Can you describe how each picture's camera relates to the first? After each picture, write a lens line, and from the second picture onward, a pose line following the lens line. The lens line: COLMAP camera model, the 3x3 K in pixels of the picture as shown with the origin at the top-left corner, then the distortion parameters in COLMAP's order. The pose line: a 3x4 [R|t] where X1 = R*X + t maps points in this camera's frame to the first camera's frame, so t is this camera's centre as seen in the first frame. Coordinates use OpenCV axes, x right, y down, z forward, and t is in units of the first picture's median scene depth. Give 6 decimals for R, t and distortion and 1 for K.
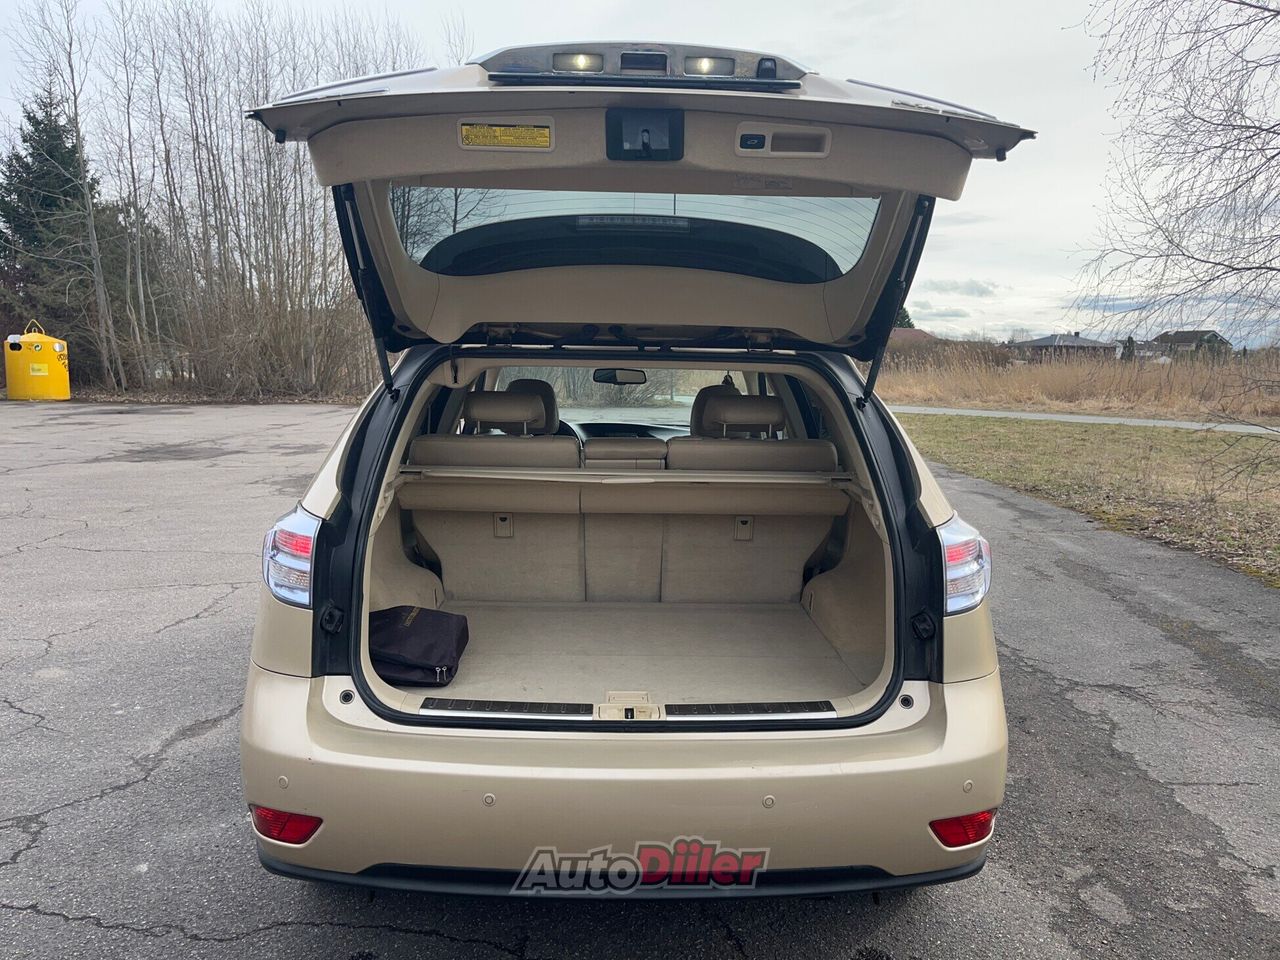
lens RADIAL K [[977.9, 0, 631.4], [0, 977.9, 505.3], [0, 0, 1]] dist [0.053168, -0.084619]
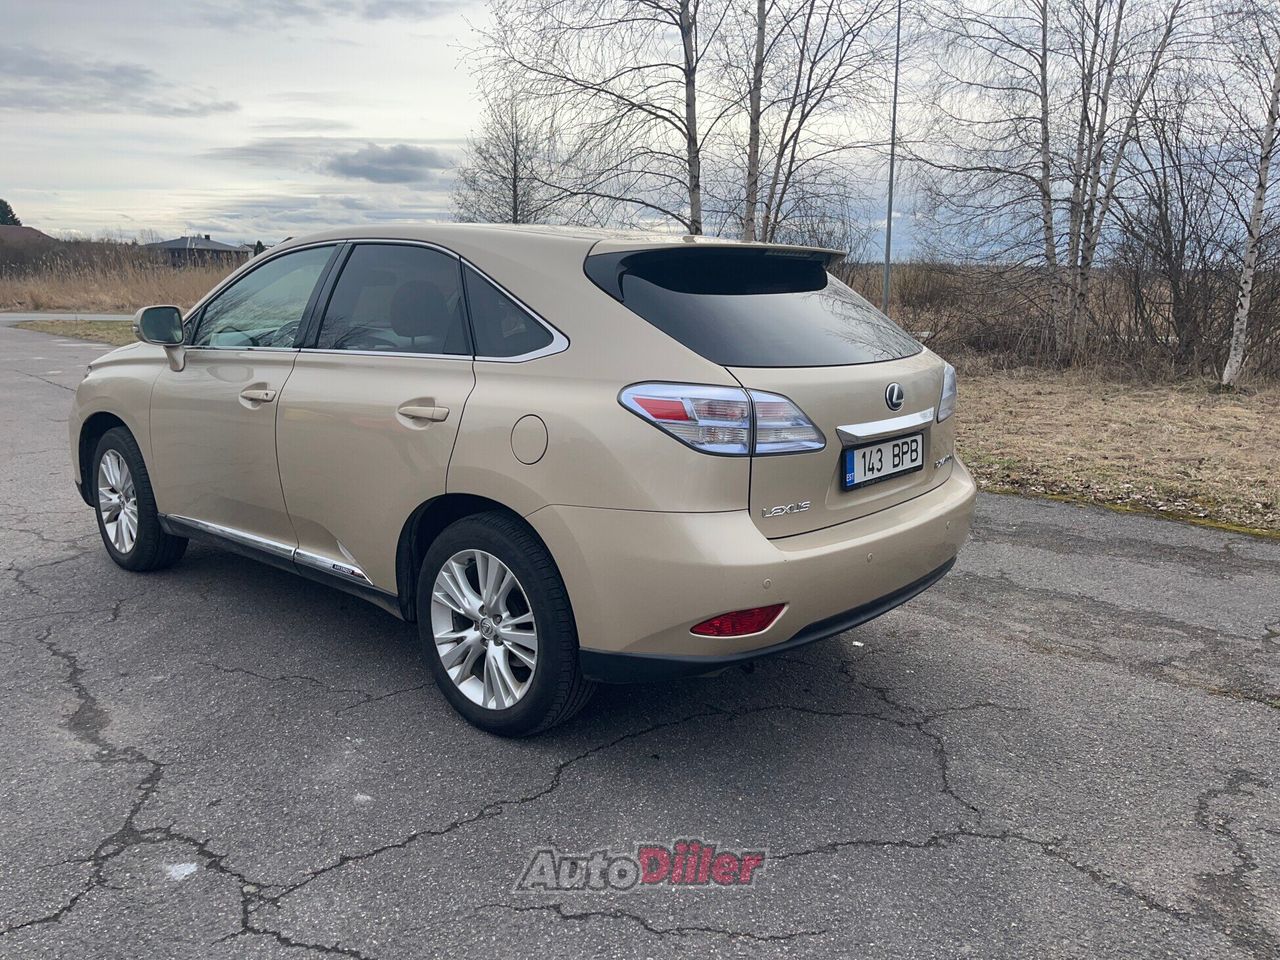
lens RADIAL K [[977.9, 0, 648.6], [0, 977.9, 477.0], [0, 0, 1]] dist [0.053168, -0.084619]
pose [[0.661049, -0.154541, 0.734255, -0.107731], [0.105235, 0.987983, 0.113201, -0.002277], [-0.742926, 0.002438, 0.669369, 0.016823]]
